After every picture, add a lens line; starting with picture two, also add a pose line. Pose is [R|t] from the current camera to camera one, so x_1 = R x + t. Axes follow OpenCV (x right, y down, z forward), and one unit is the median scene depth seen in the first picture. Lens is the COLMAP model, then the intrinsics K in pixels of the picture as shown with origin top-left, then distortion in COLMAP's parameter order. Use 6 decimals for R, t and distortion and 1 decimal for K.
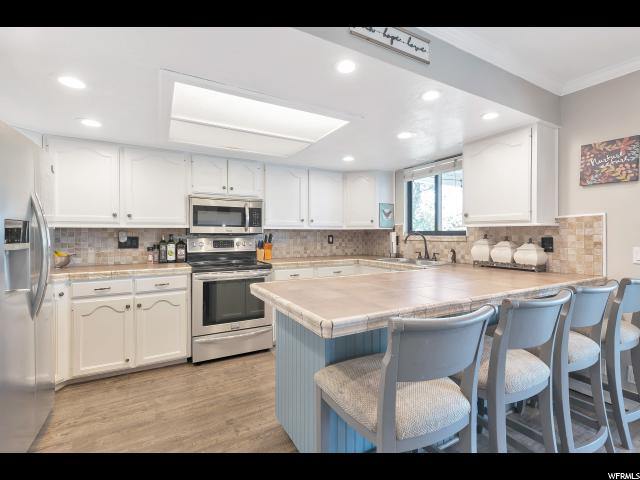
lens RADIAL K [[282.6, 0, 319.4], [0, 282.6, 234.8], [0, 0, 1]] dist [0.001153, 0.000023]
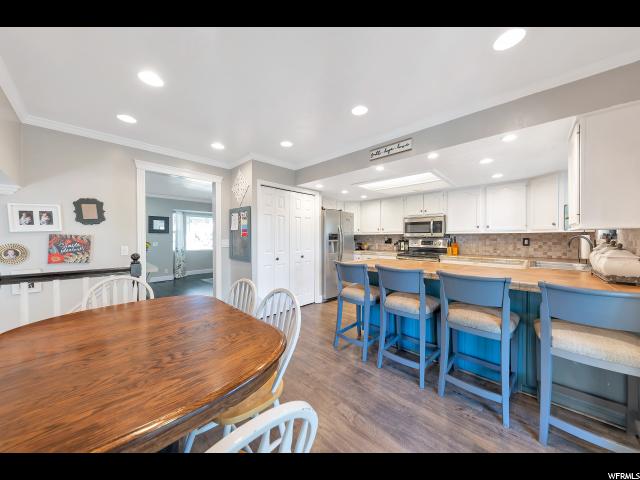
lens RADIAL K [[221.8, 0, 320.6], [0, 221.8, 237.9], [0, 0, 1]] dist [0.002246, -0.000090]
pose [[0.296051, 0.004721, -0.955160, 0.716427], [-0.000361, 0.999988, 0.004831, -0.003702], [0.955172, -0.001086, 0.296049, -0.016832]]
